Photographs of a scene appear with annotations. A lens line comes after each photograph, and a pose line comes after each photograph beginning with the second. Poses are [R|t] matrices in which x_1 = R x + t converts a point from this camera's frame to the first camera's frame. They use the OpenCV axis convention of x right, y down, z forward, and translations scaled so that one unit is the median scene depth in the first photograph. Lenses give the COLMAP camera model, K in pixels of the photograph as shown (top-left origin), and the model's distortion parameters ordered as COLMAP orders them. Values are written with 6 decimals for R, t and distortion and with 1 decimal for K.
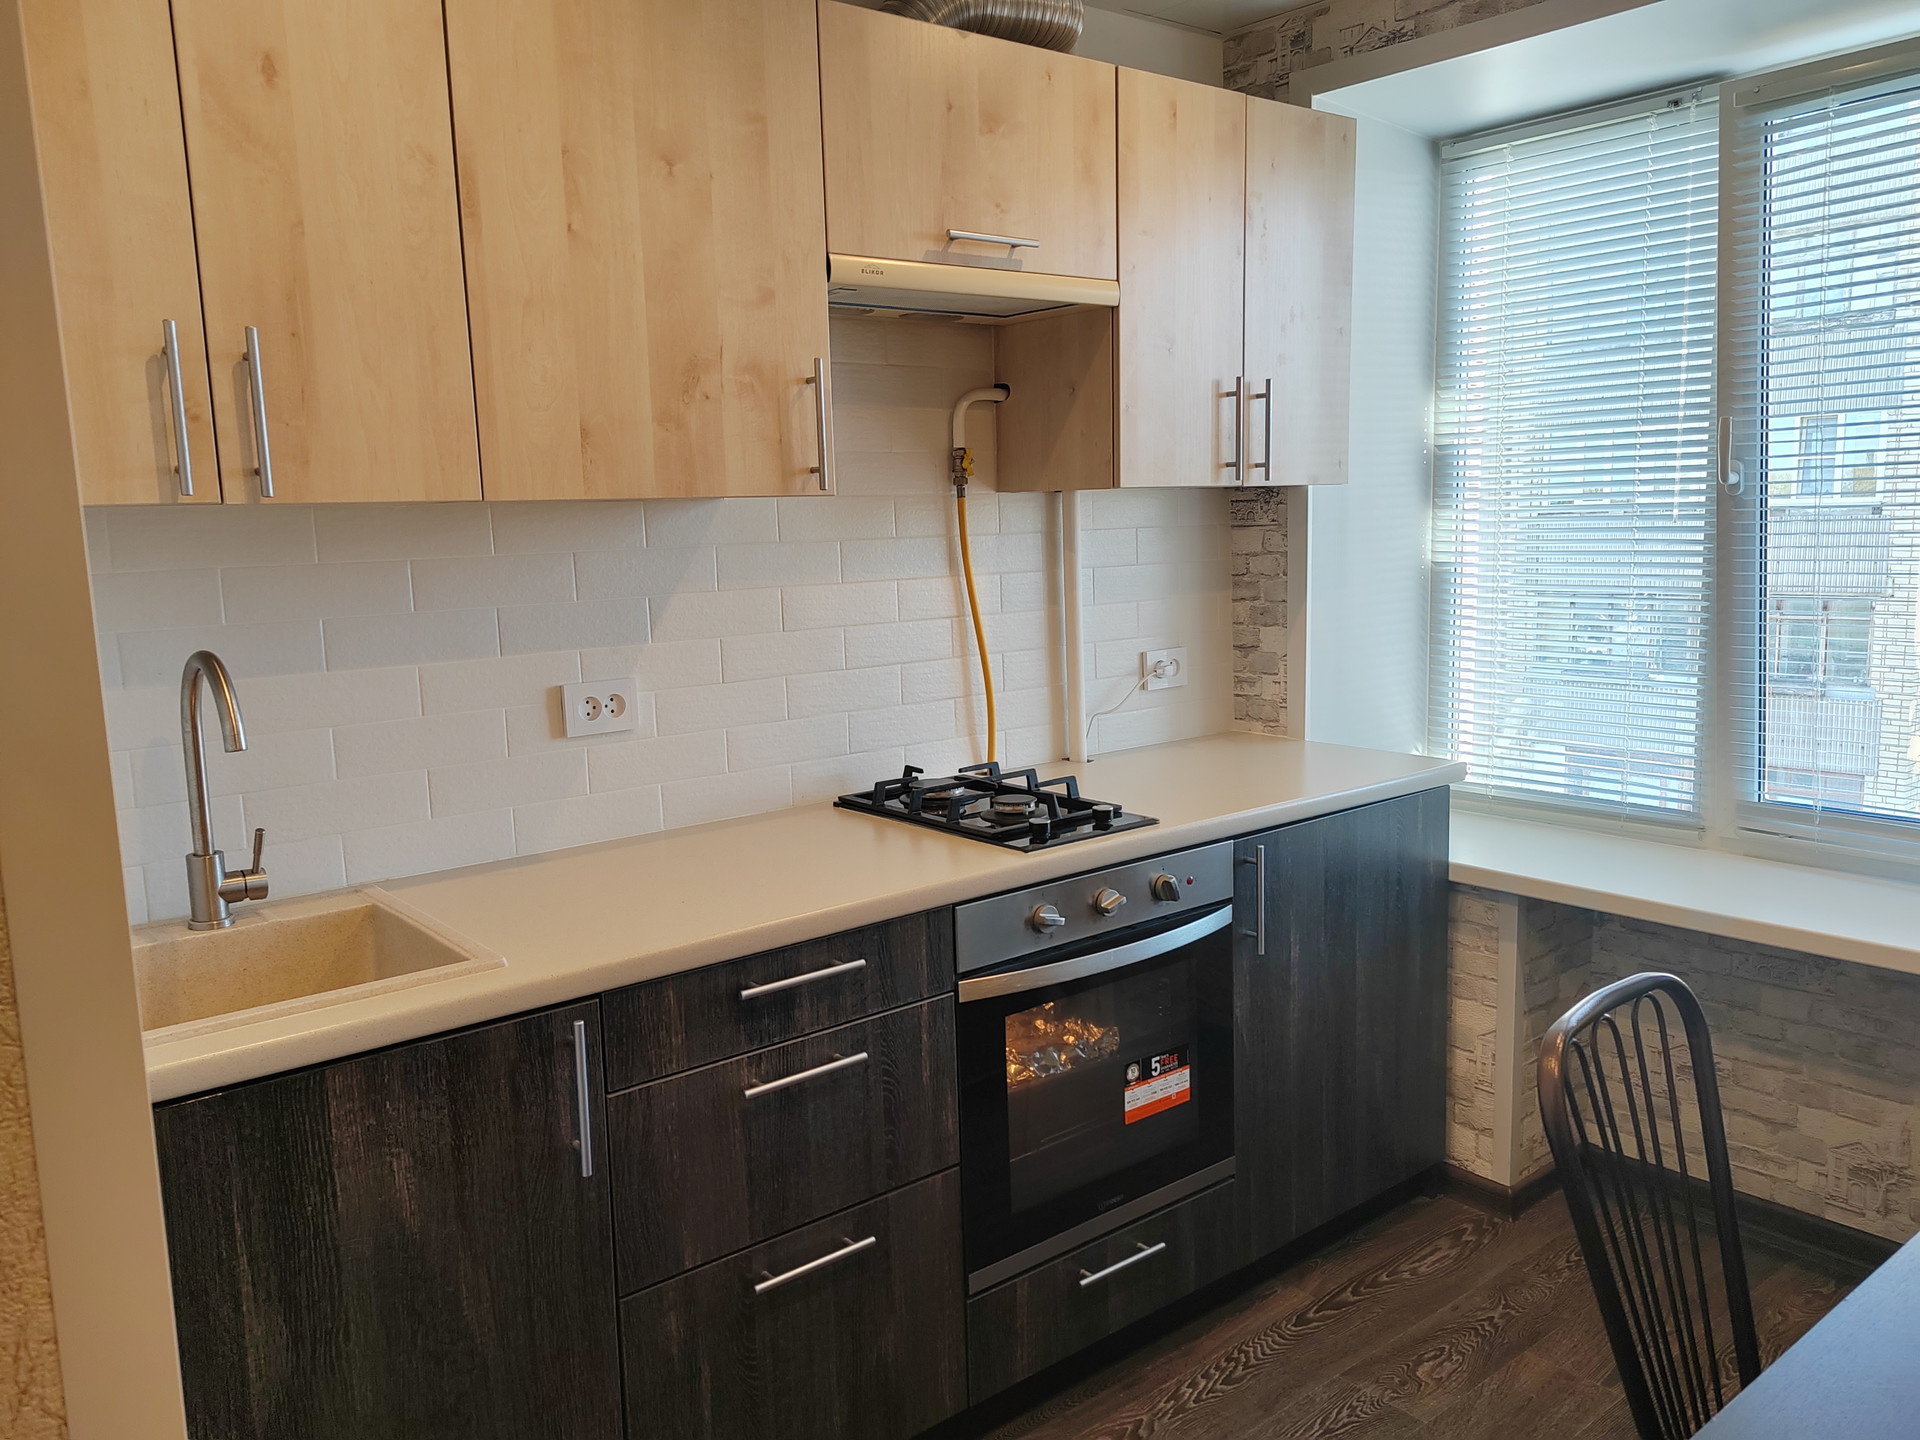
lens RADIAL K [[1481.5, 0, 958.1], [0, 1481.5, 742.9], [0, 0, 1]] dist [0.041387, -0.040979]
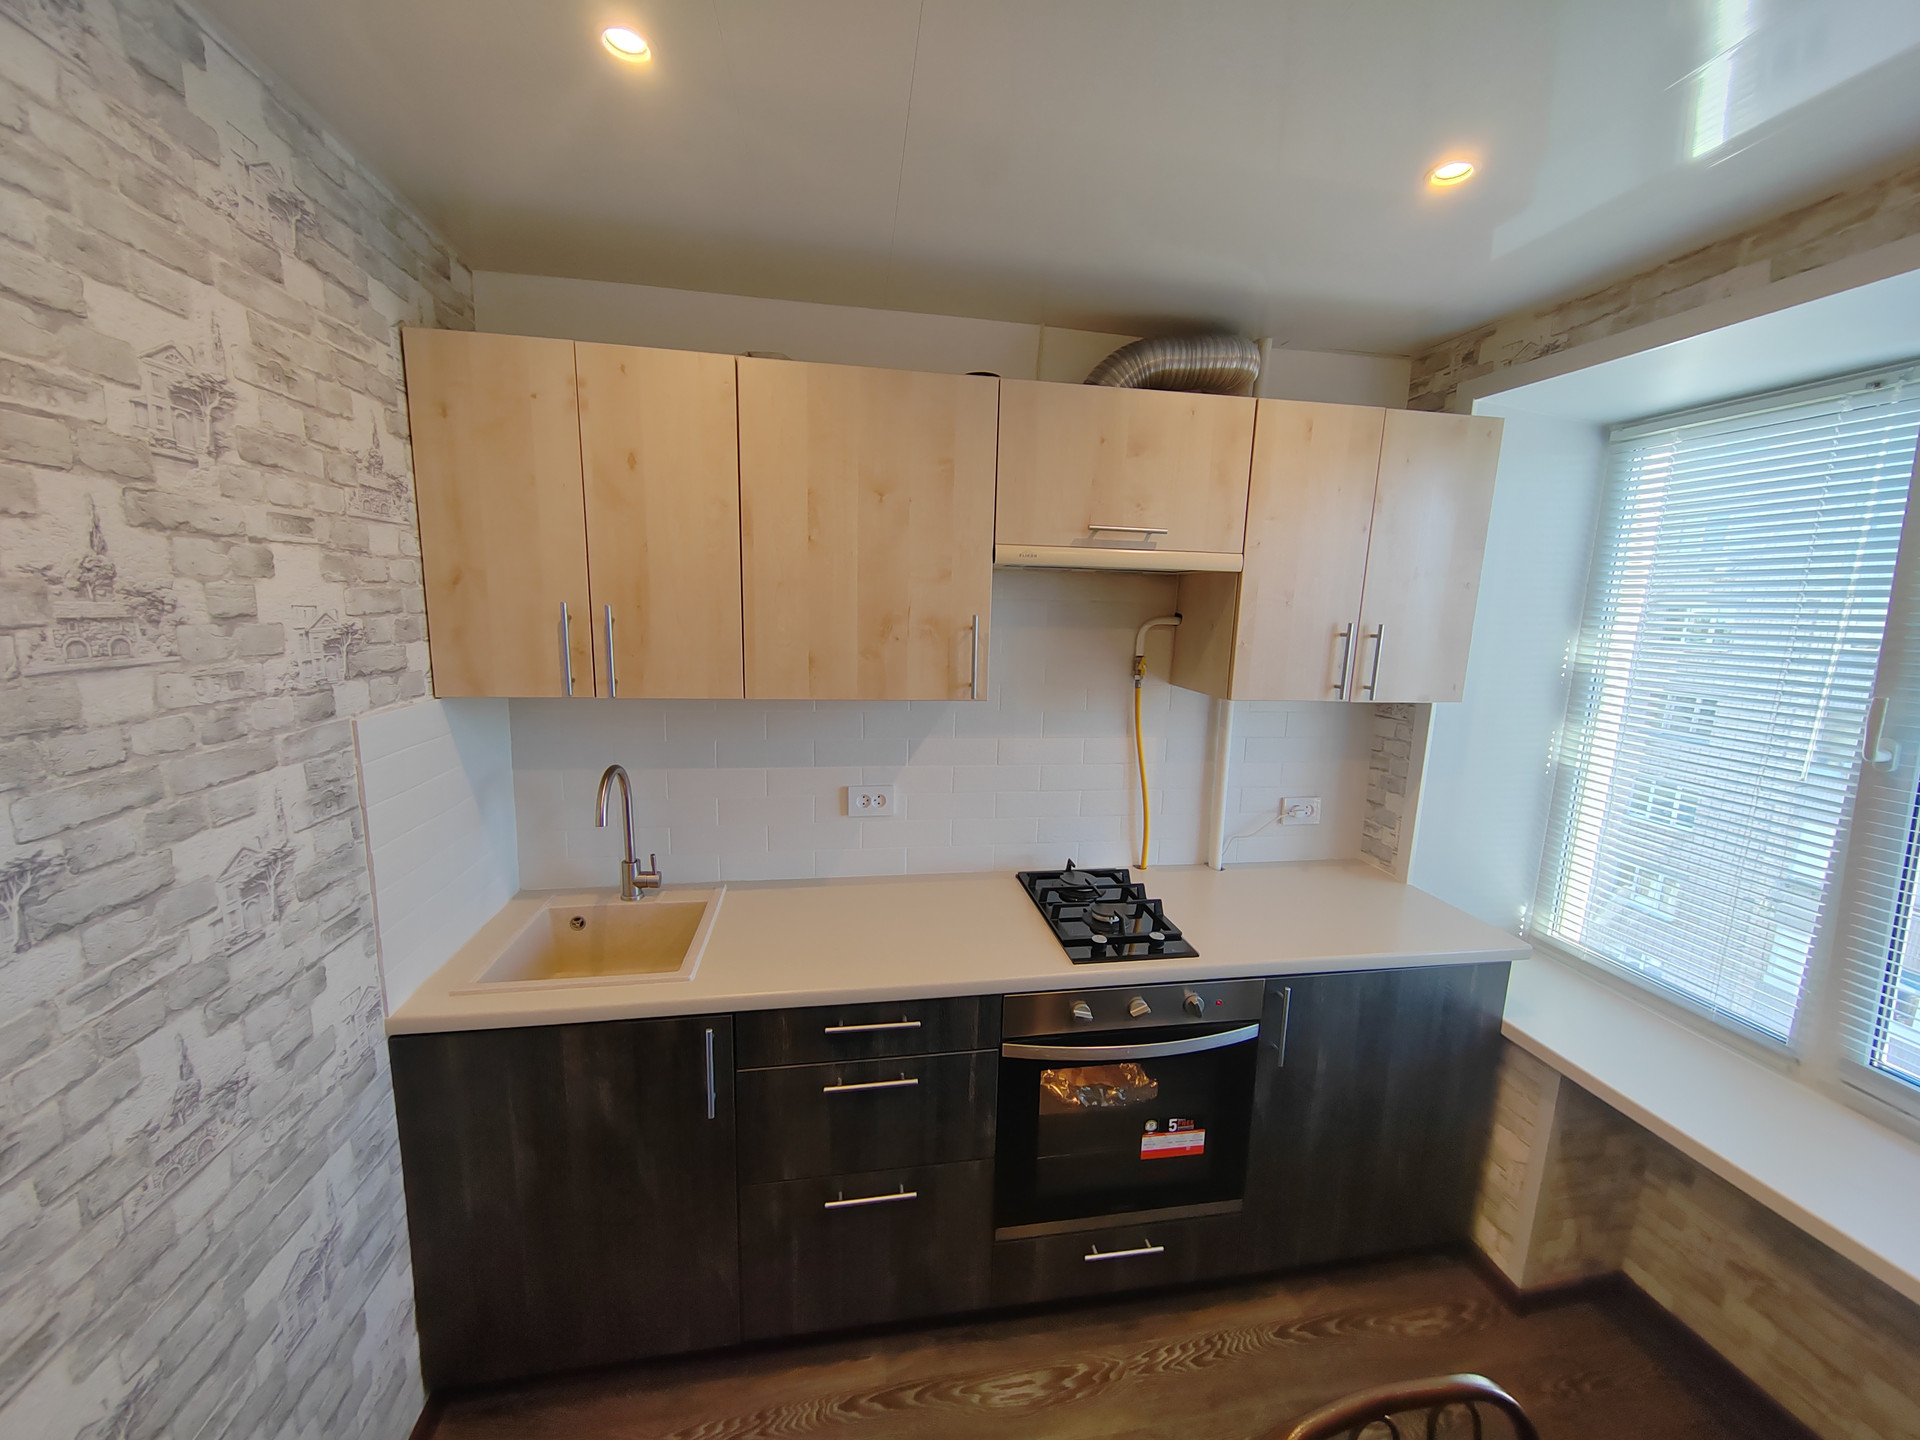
lens RADIAL K [[738.3, 0, 958.0], [0, 738.3, 729.2], [0, 0, 1]] dist [-0.007841, 0.004210]
pose [[0.867413, 0.136595, -0.478474, 0.210828], [-0.127645, 0.990489, 0.051360, -0.140914], [0.480939, 0.016524, 0.876598, 0.259530]]
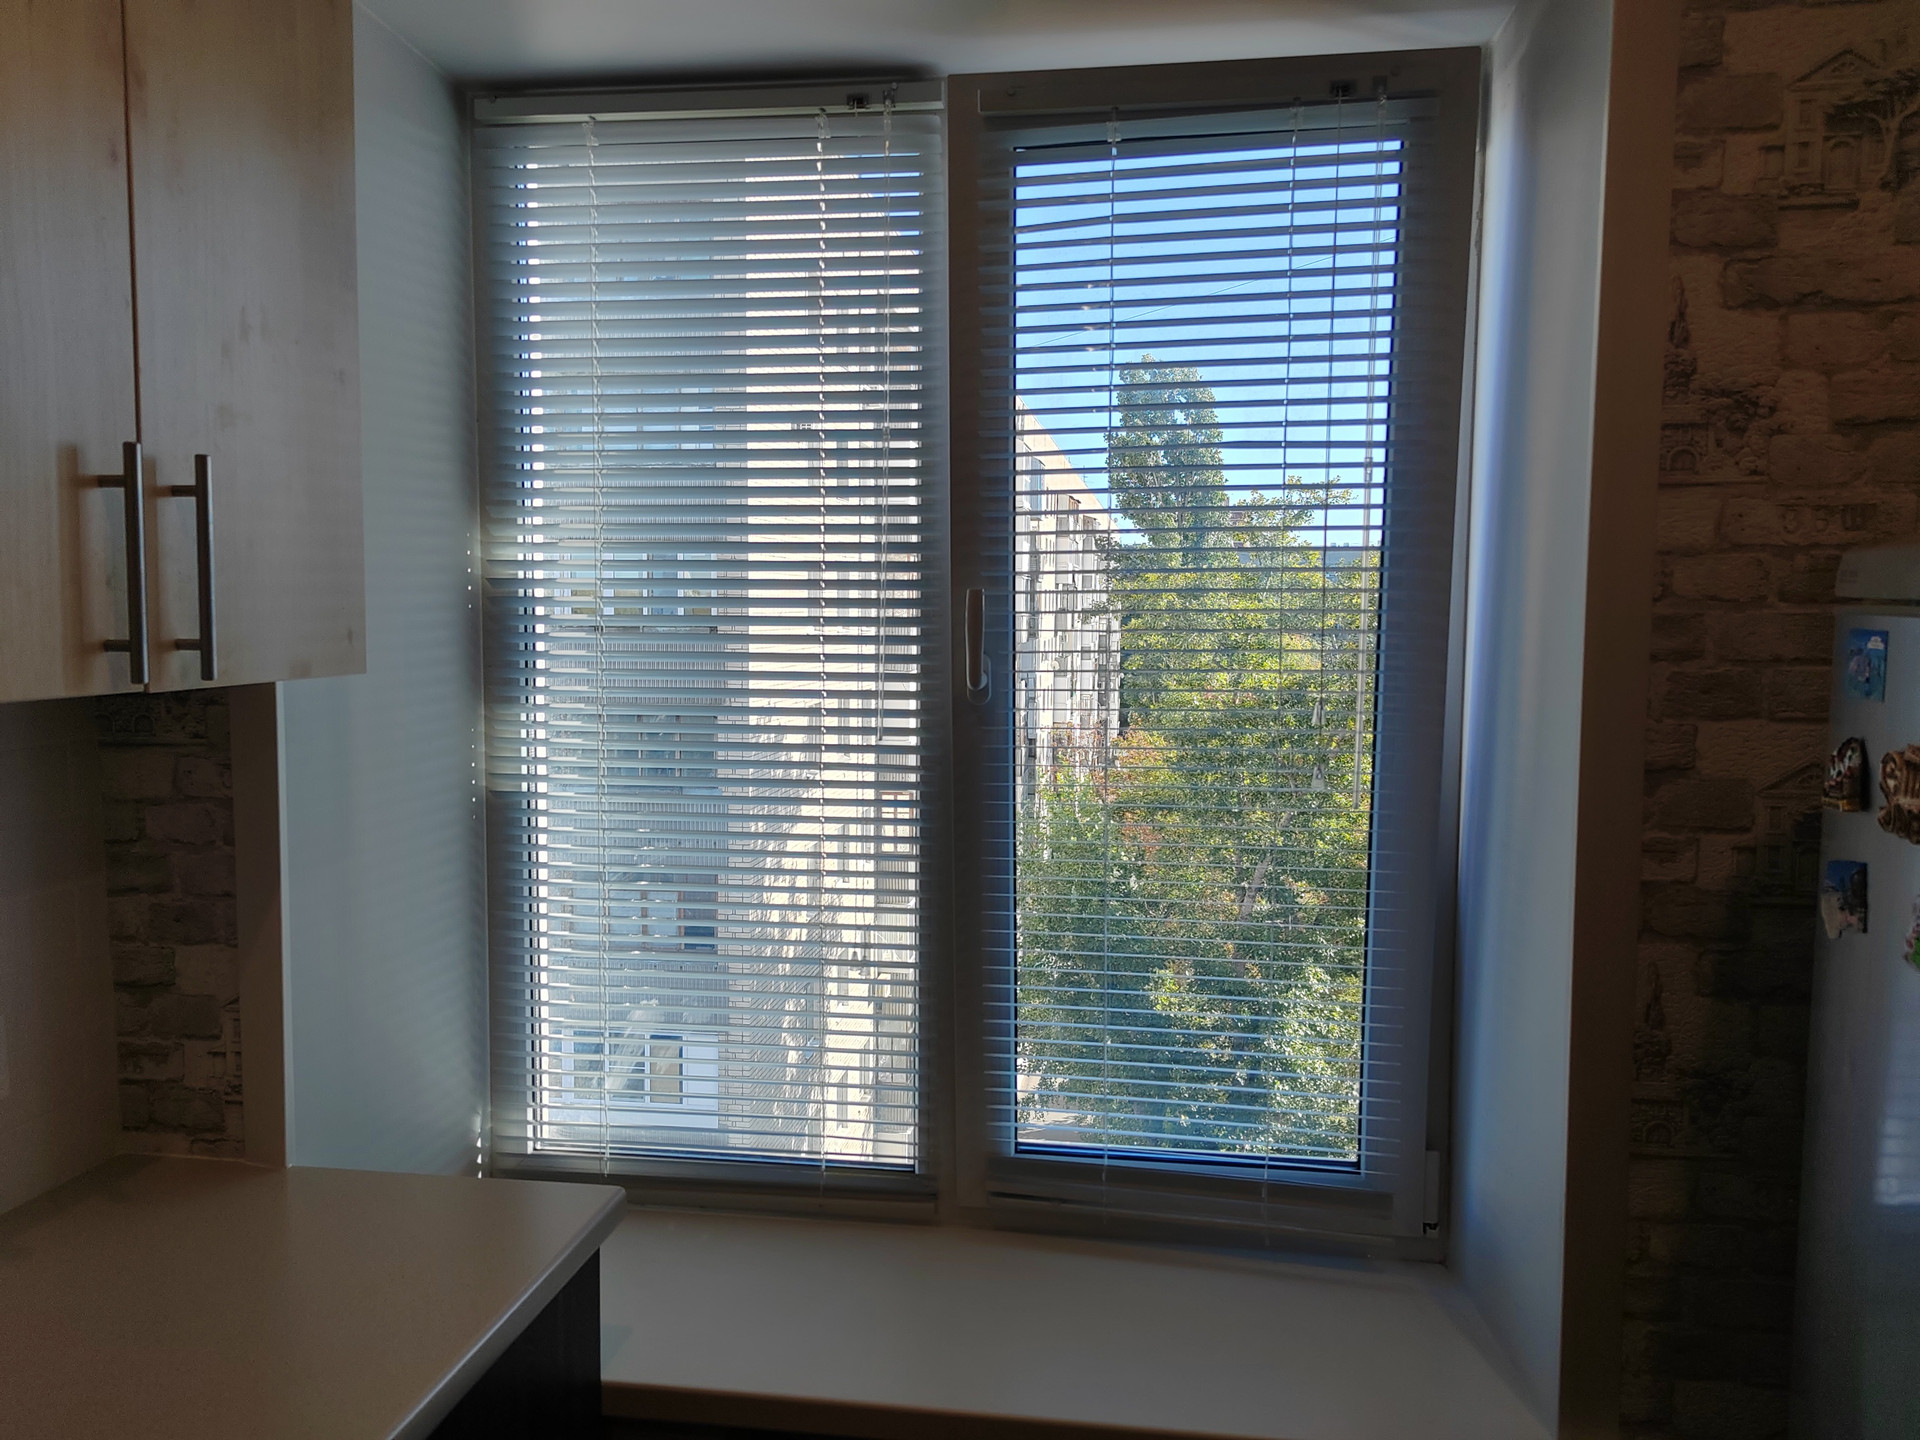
lens RADIAL K [[1463.4, 0, 960.0], [0, 1463.4, 720.0], [0, 0, 1]] dist [0.012608, -0.004176]
pose [[0.735940, -0.021938, 0.676691, 0.078235], [0.075163, 0.995944, -0.049456, -0.128934], [-0.672861, 0.087258, 0.734604, 0.539855]]
